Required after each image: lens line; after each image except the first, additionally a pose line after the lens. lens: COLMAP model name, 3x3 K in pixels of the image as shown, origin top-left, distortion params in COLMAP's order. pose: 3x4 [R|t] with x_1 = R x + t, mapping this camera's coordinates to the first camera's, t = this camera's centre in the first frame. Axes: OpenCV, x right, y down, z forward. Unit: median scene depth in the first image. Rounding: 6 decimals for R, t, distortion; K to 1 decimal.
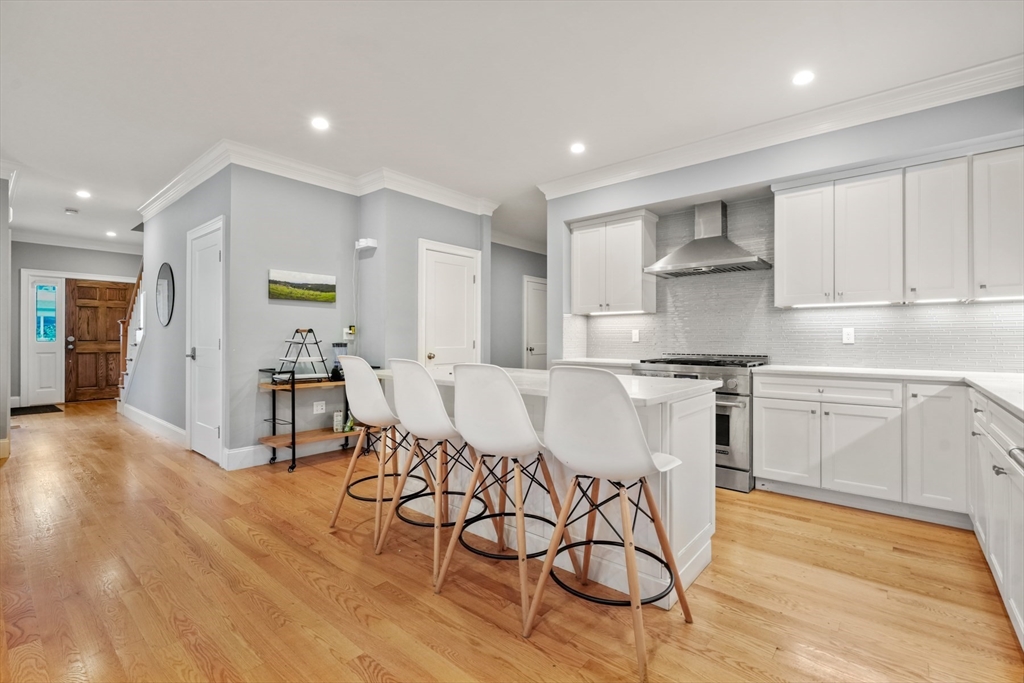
lens RADIAL K [[453.0, 0, 516.5], [0, 453.0, 338.1], [0, 0, 1]] dist [-0.001300, 0.000076]
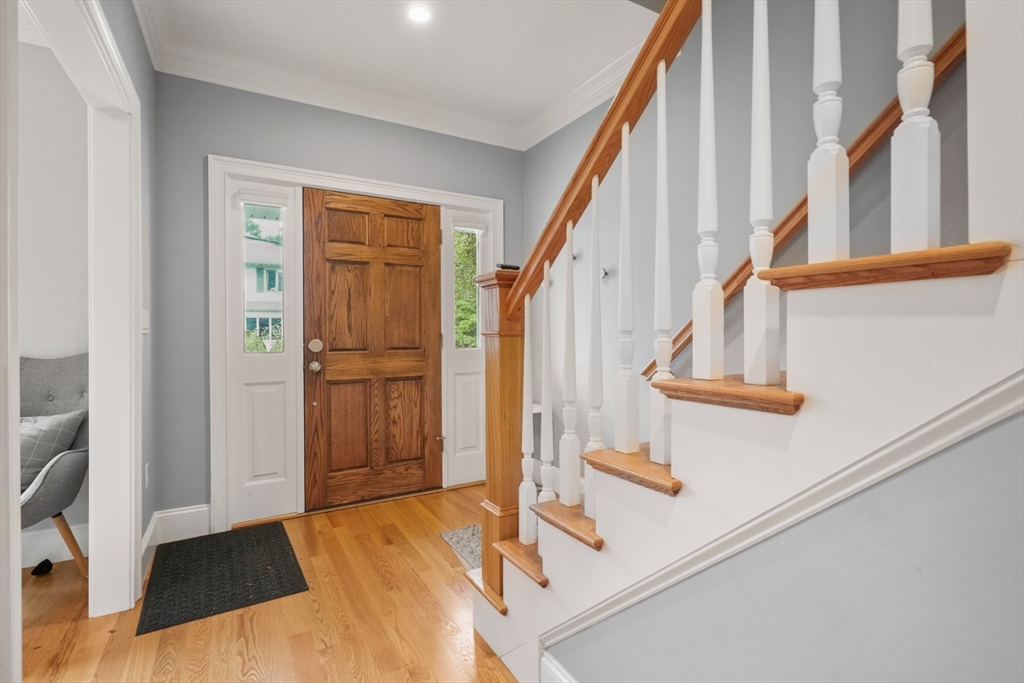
lens RADIAL K [[474.7, 0, 515.4], [0, 474.7, 338.0], [0, 0, 1]] dist [0.003721, 0.000915]
pose [[0.938327, -0.004154, -0.345724, -0.679537], [0.006953, 0.999952, 0.006857, -0.005912], [0.345679, -0.008838, 0.938311, 0.674176]]
